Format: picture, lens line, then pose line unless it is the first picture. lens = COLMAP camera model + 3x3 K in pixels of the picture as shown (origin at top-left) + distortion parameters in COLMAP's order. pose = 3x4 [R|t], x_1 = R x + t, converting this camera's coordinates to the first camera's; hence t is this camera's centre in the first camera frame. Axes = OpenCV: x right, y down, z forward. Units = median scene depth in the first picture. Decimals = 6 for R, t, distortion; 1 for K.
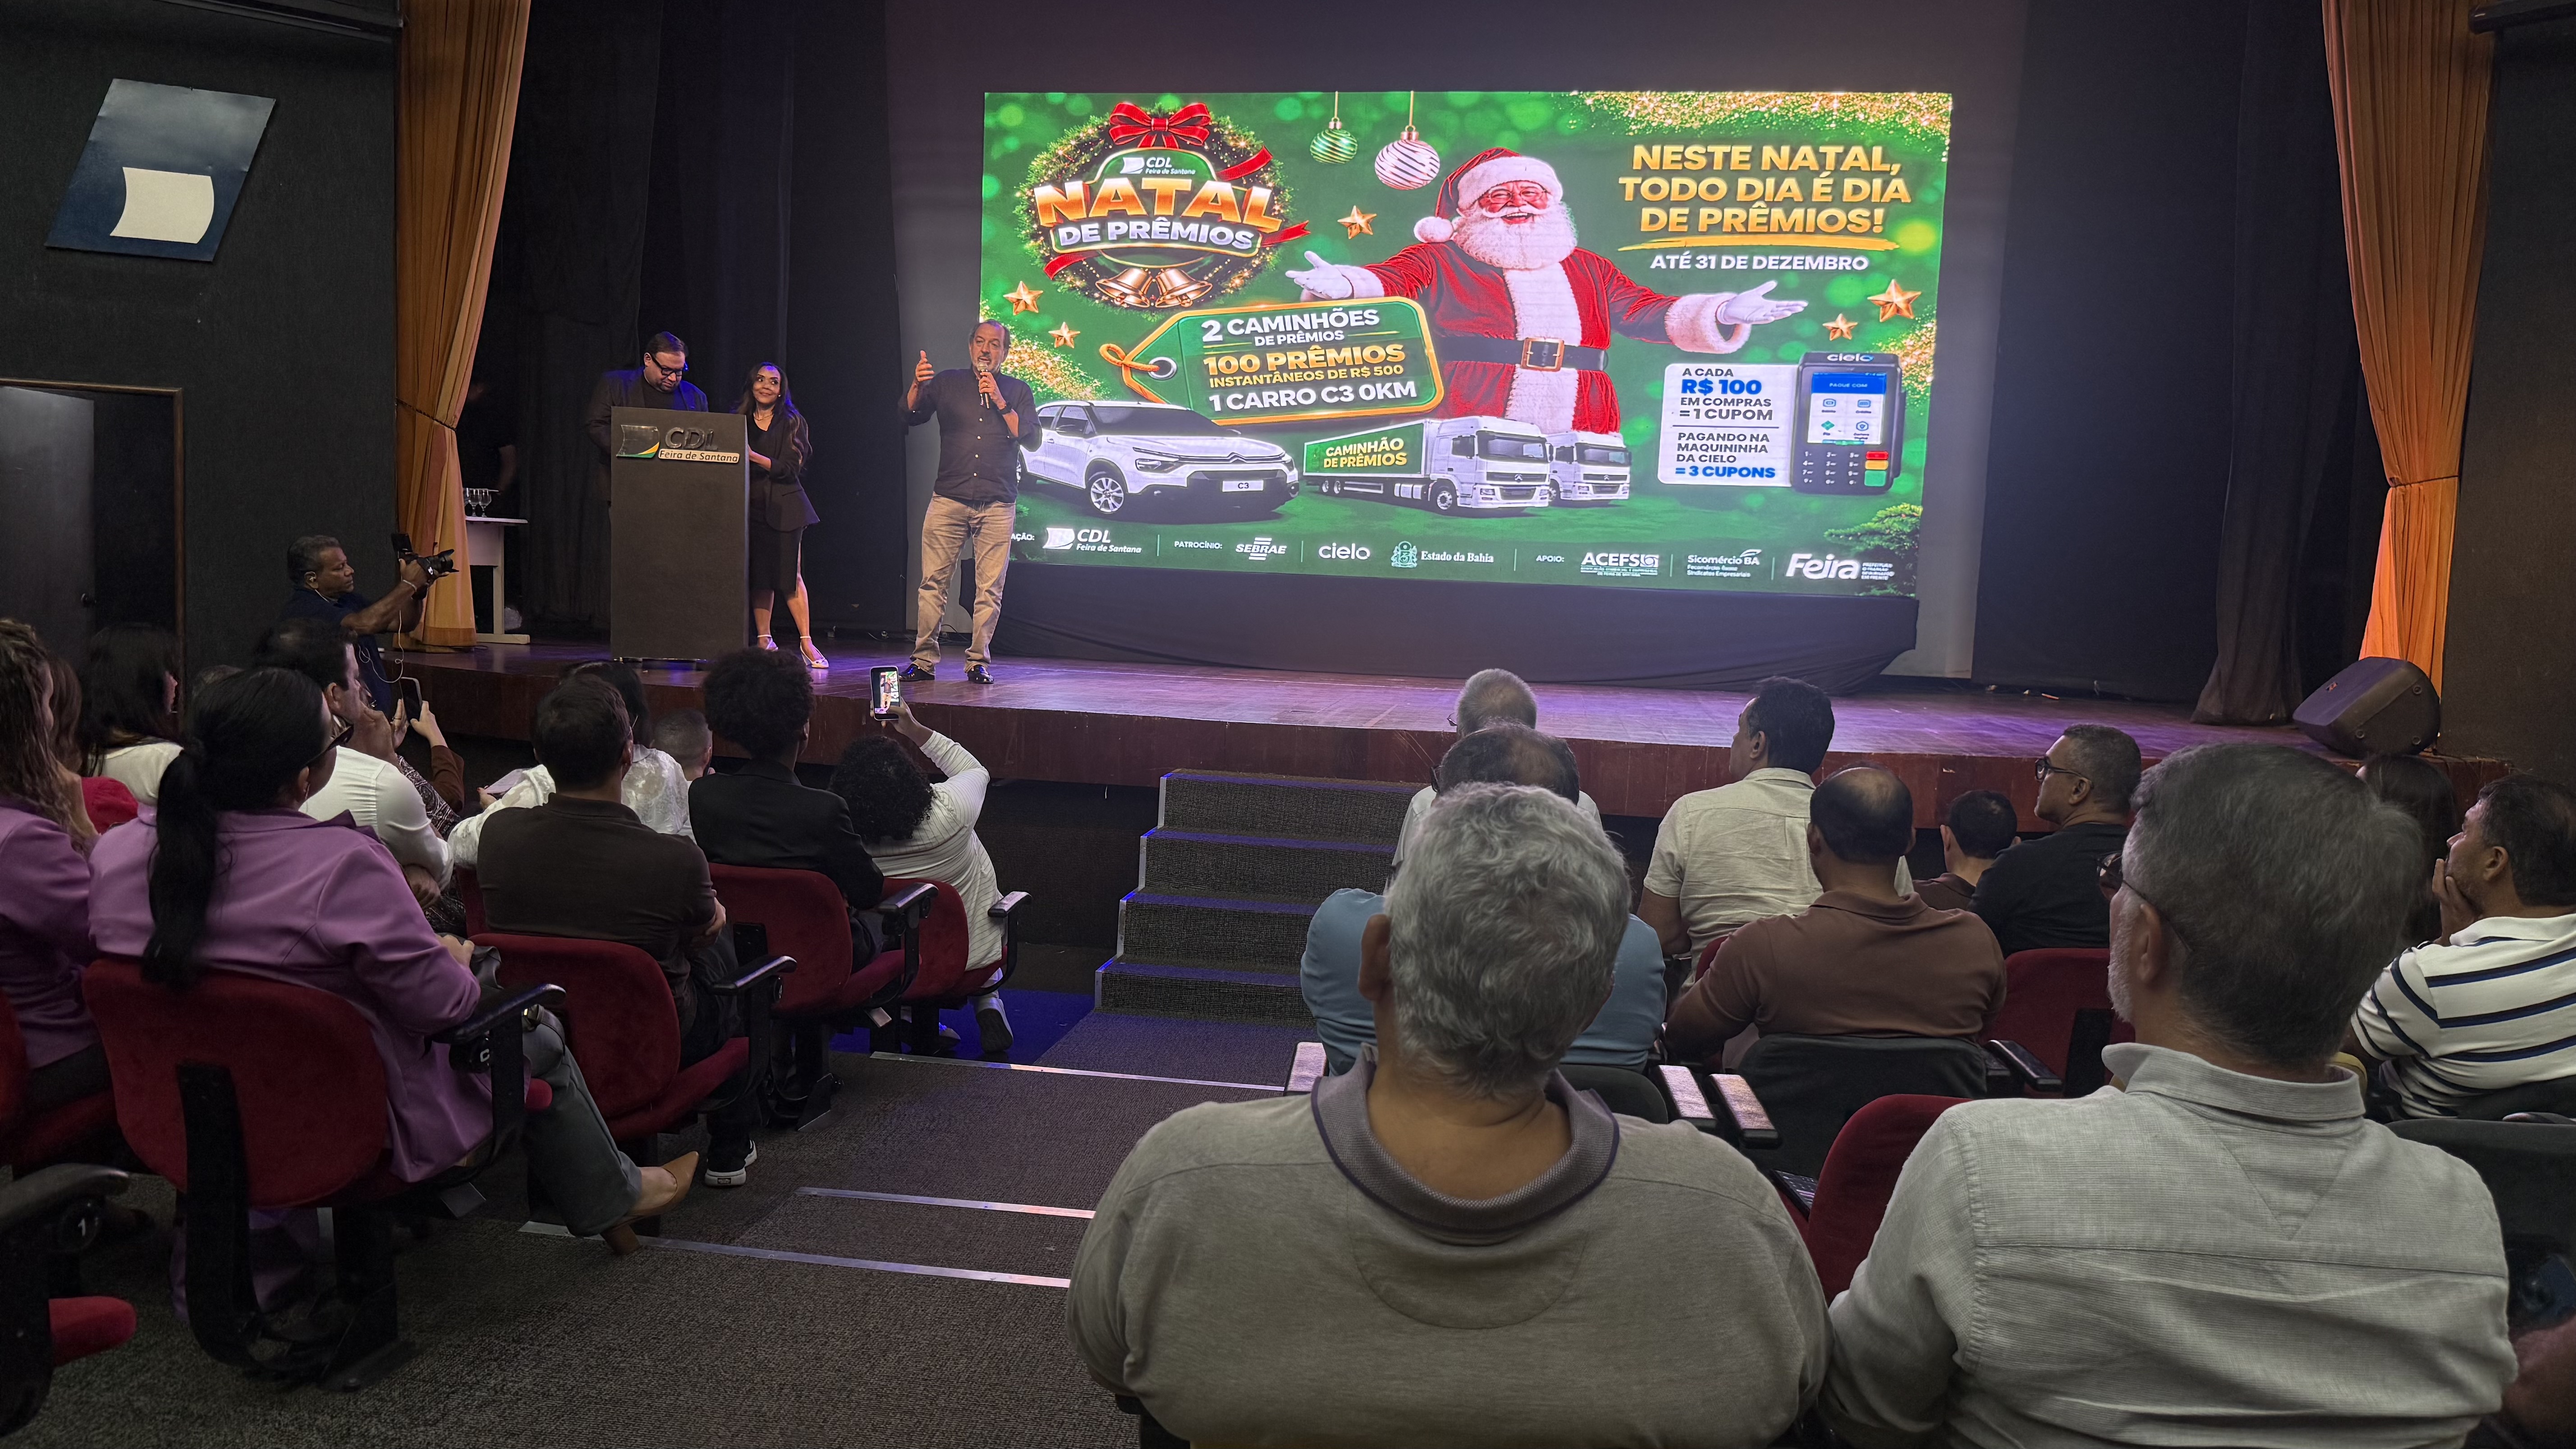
lens RADIAL K [[1802.9, 0, 1278.8], [0, 1802.9, 731.4], [0, 0, 1]] dist [0.034546, 0.000887]
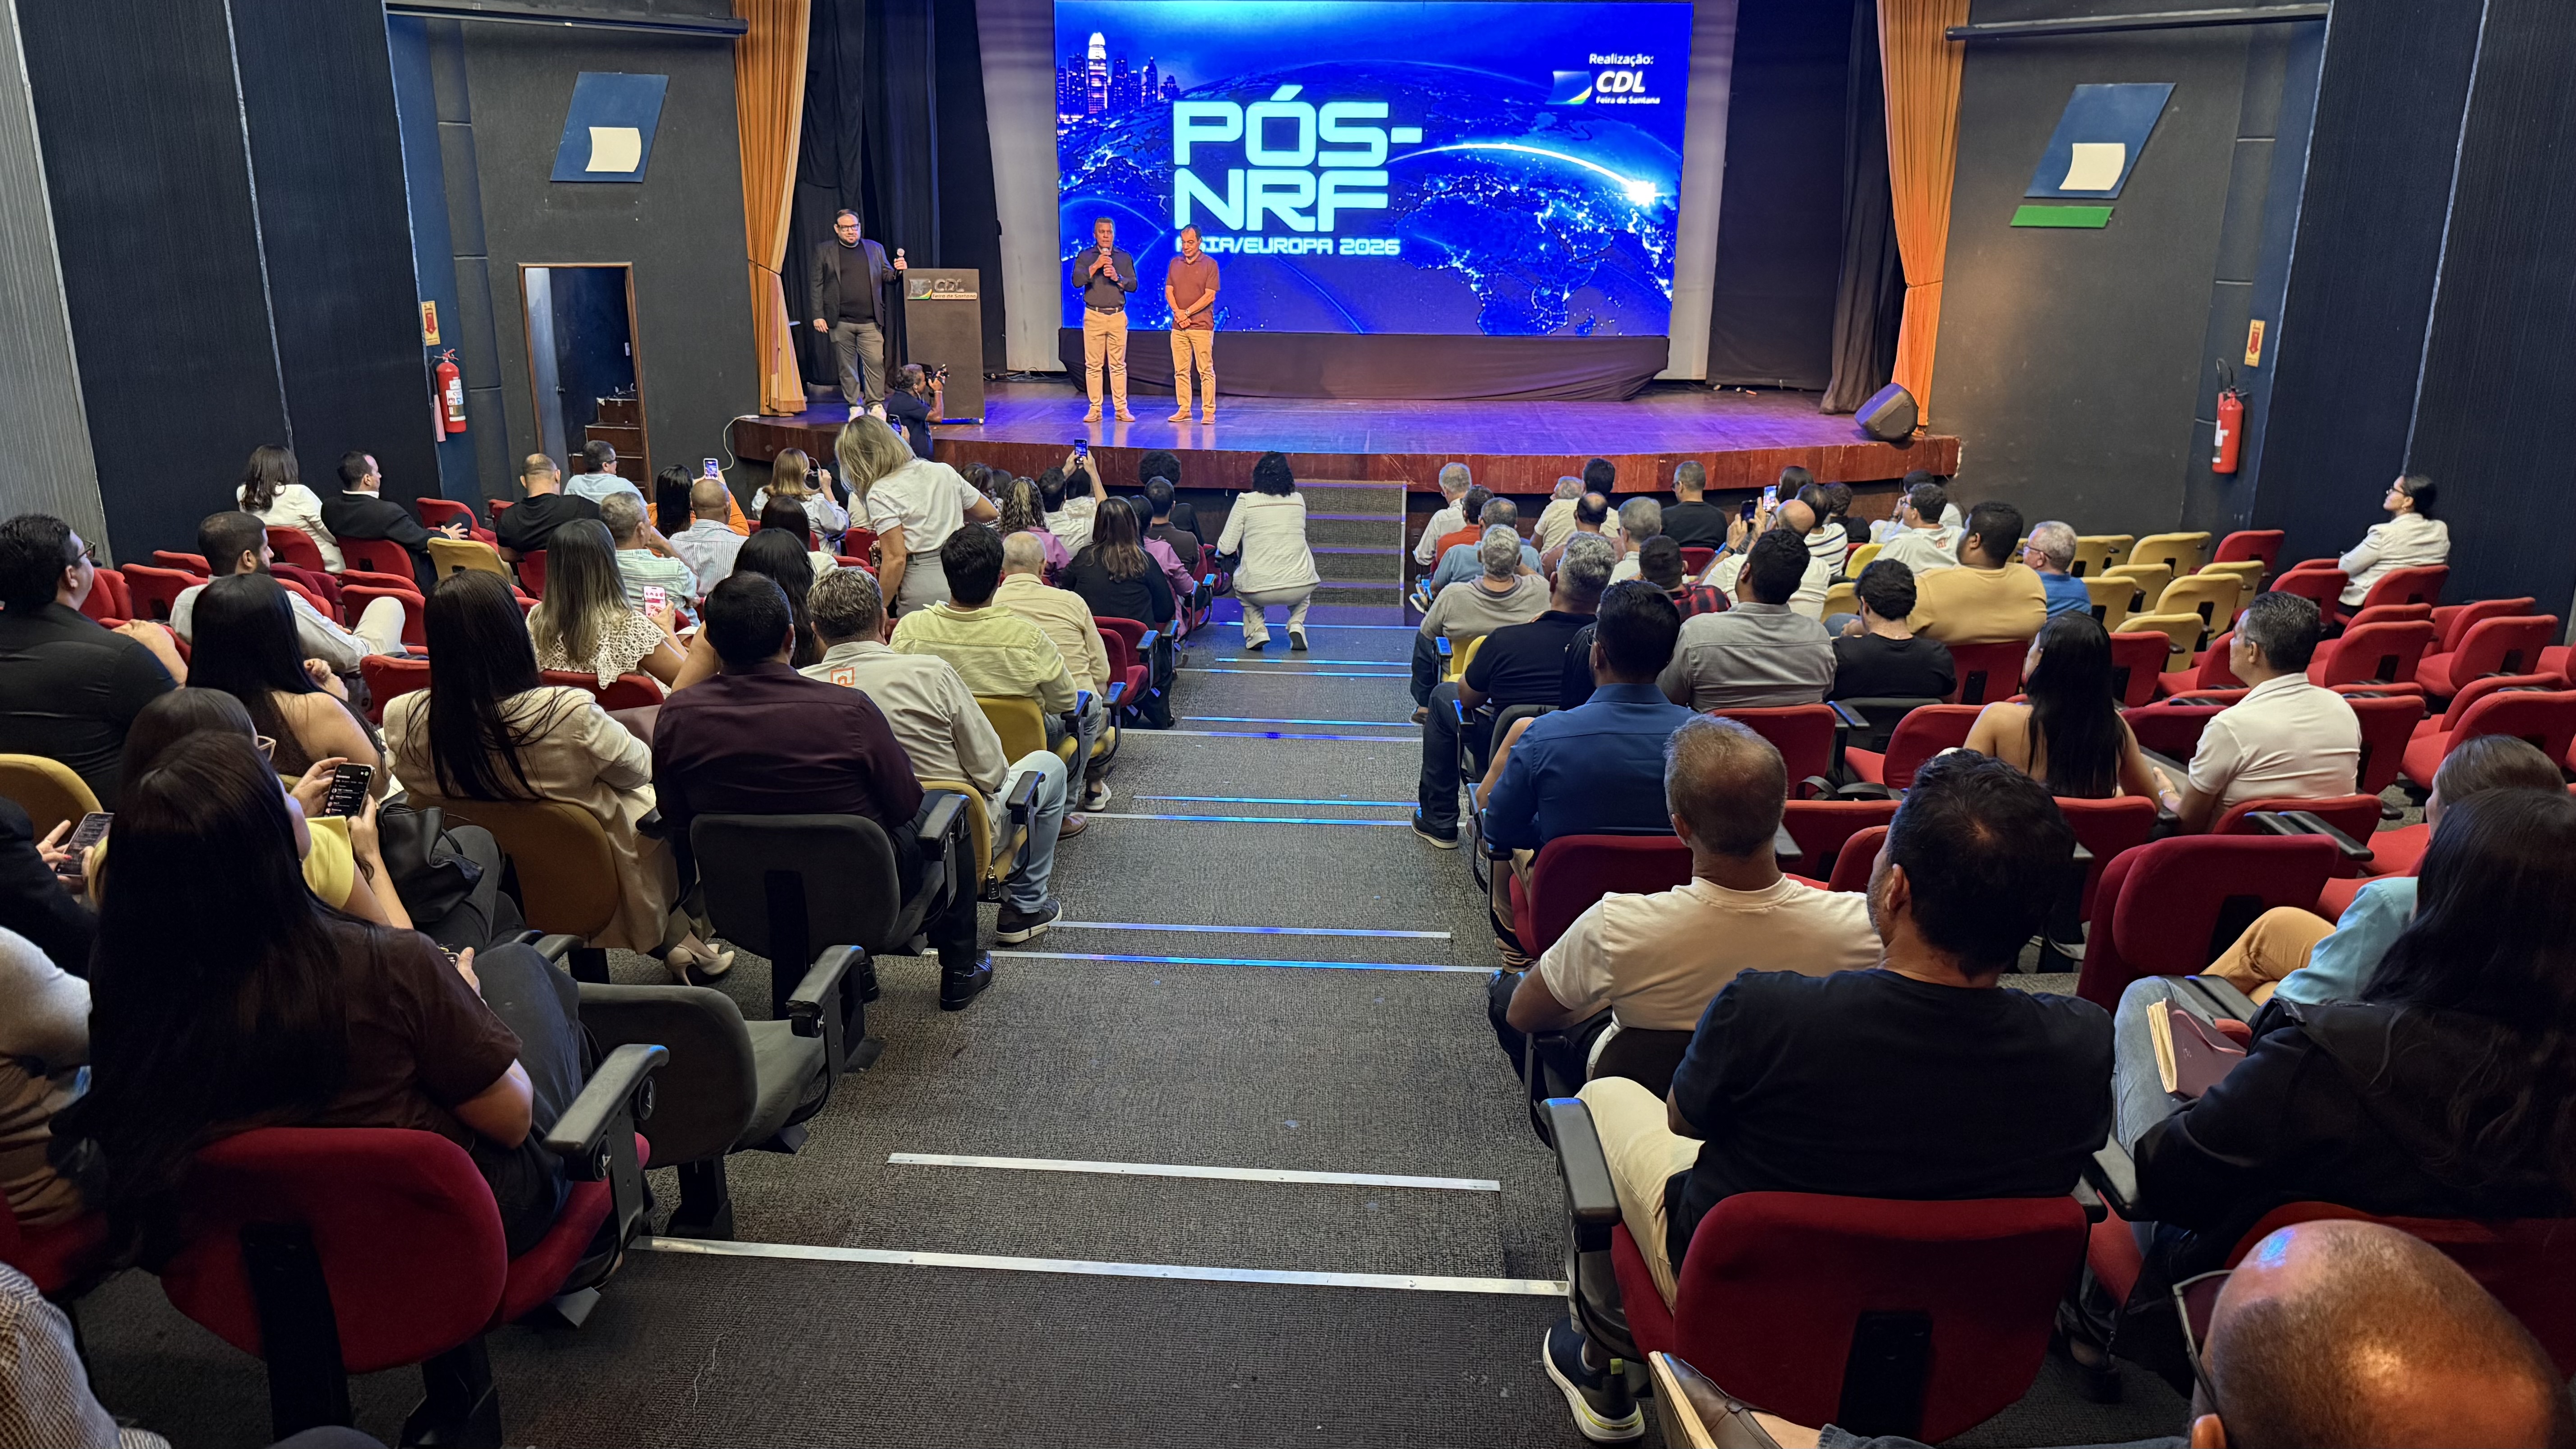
lens RADIAL K [[1802.9, 0, 1291.6], [0, 1802.9, 725.4], [0, 0, 1]] dist [0.034546, 0.000887]
pose [[0.994210, -0.058797, 0.089941, -0.181933], [0.038238, 0.975814, 0.215234, -0.110774], [-0.100421, -0.210549, 0.972412, -0.730974]]
